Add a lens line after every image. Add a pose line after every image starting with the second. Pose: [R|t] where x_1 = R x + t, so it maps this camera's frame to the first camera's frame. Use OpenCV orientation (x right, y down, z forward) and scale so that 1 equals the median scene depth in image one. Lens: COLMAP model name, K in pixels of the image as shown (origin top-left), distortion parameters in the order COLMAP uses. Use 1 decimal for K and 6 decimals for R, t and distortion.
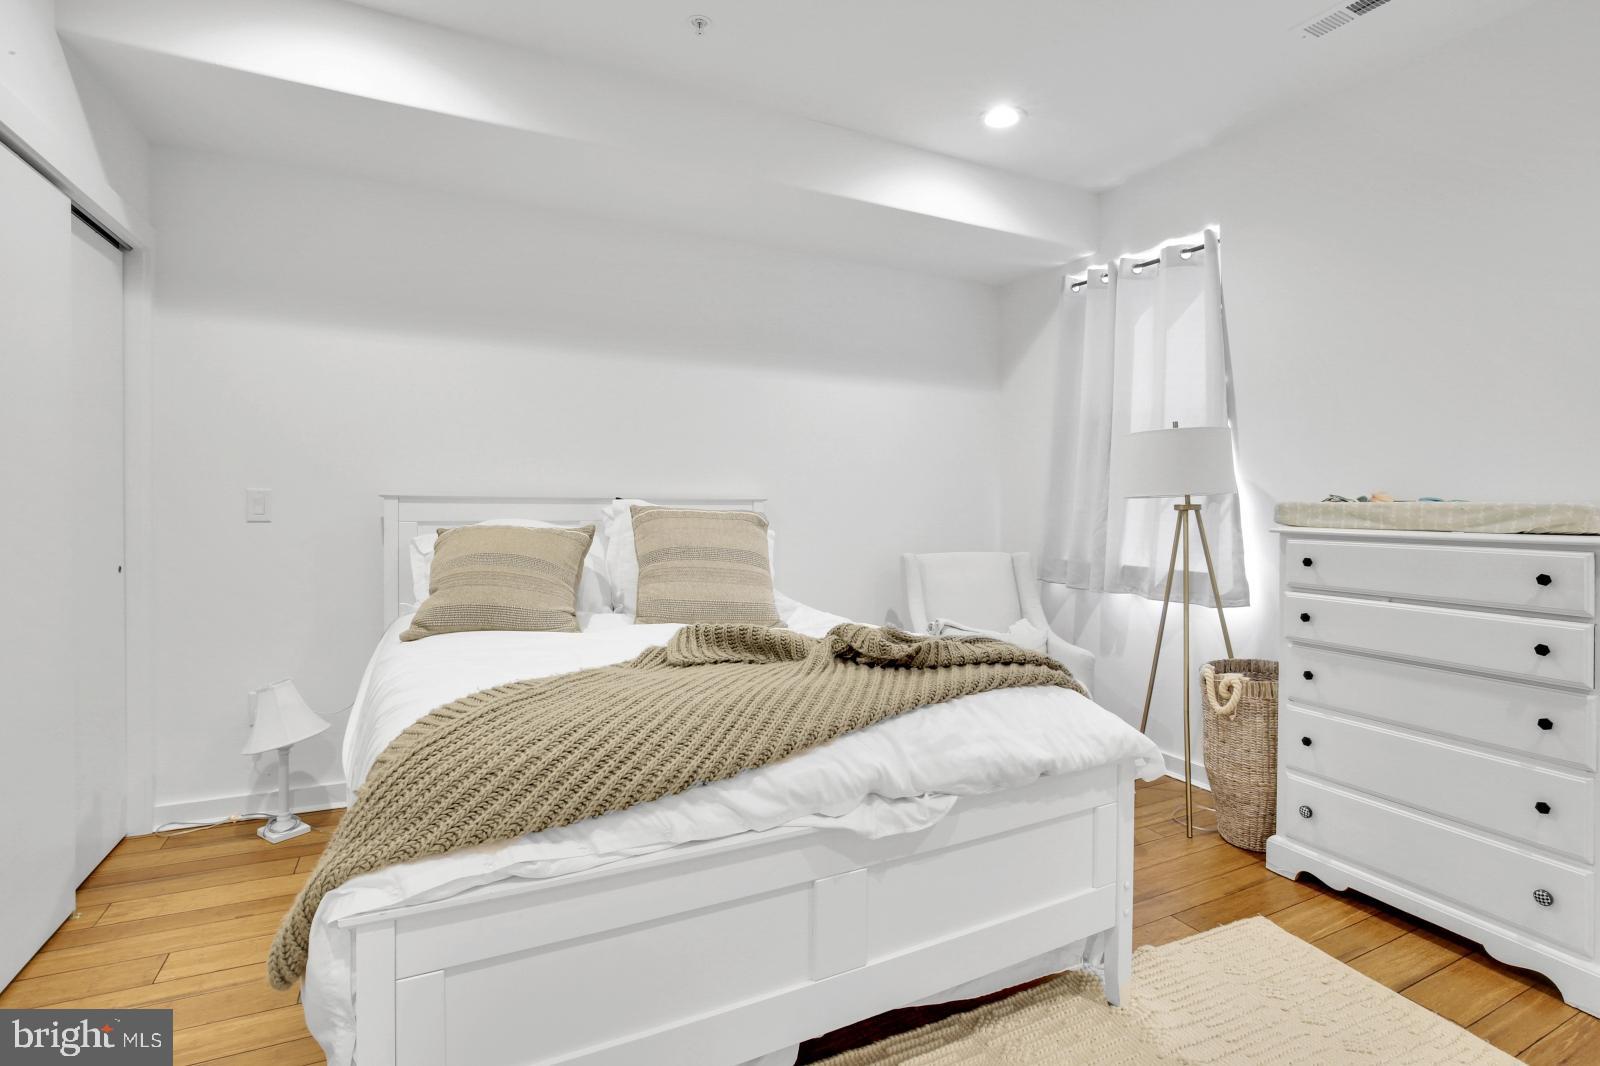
lens RADIAL K [[756.4, 0, 800.6], [0, 756.4, 520.2], [0, 0, 1]] dist [-0.034458, 0.005486]
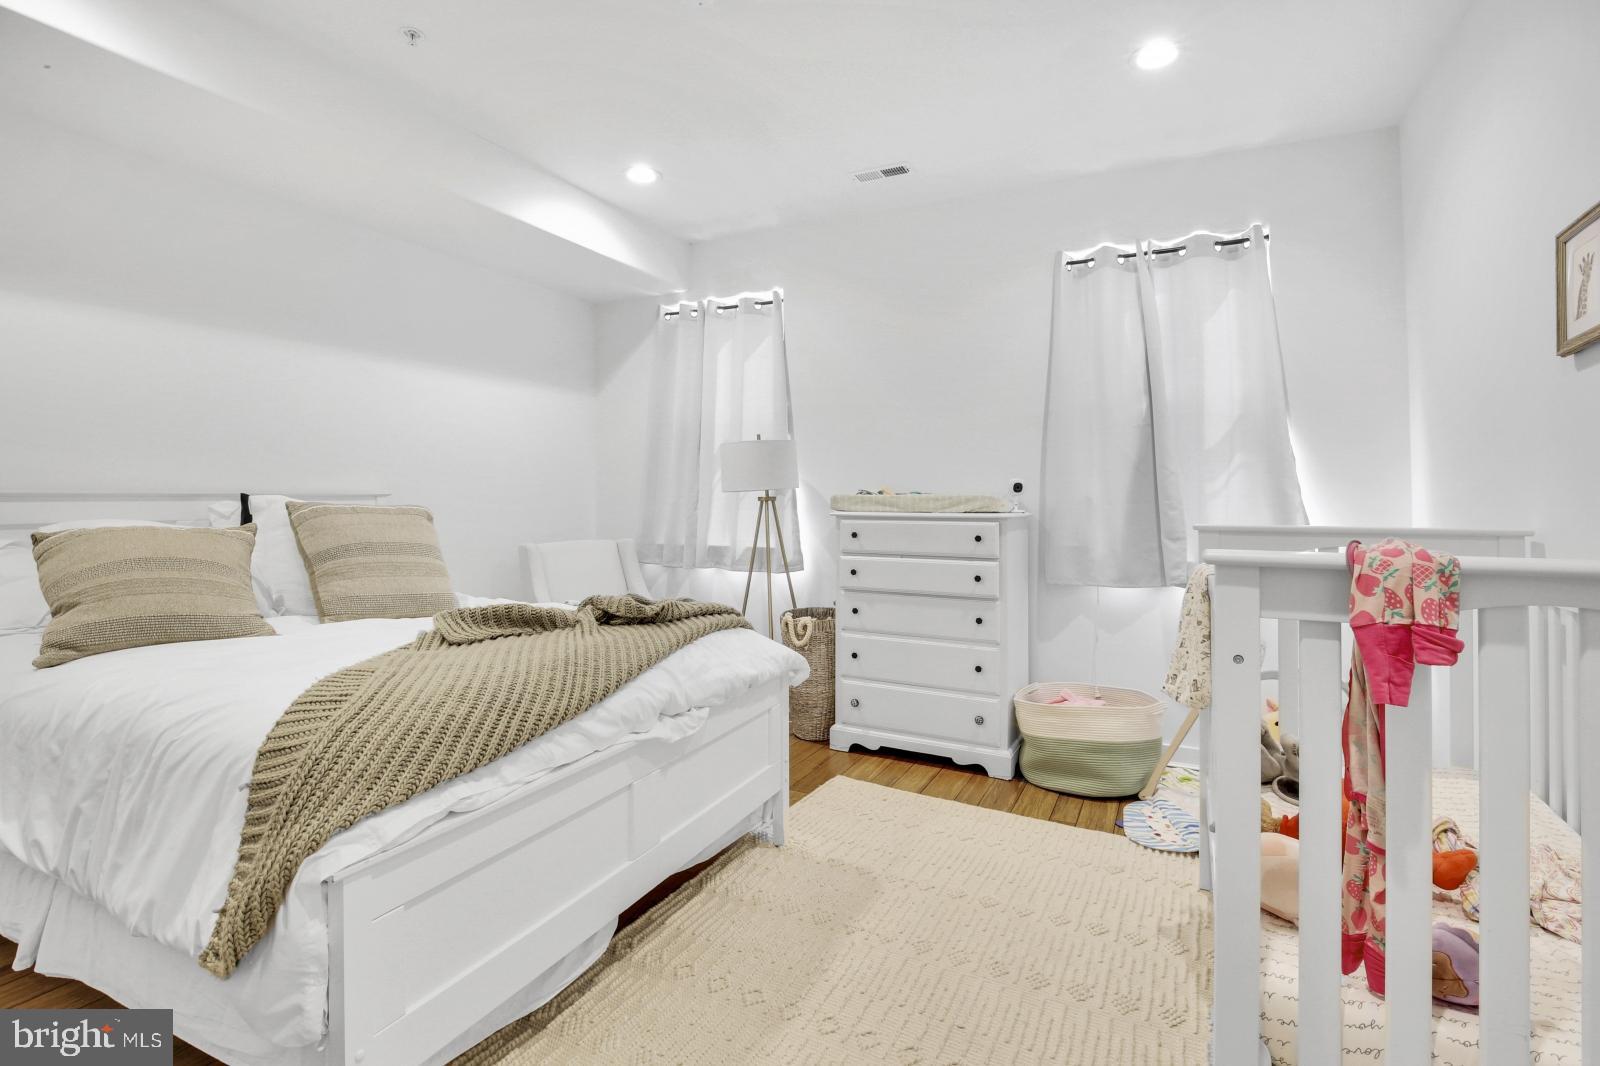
lens RADIAL K [[756.4, 0, 796.4], [0, 756.4, 529.8], [0, 0, 1]] dist [-0.034458, 0.005486]
pose [[0.797282, -0.031414, 0.602789, -0.351577], [0.018013, 0.999438, 0.028259, 0.001188], [-0.603338, -0.011673, 0.797400, -0.147900]]
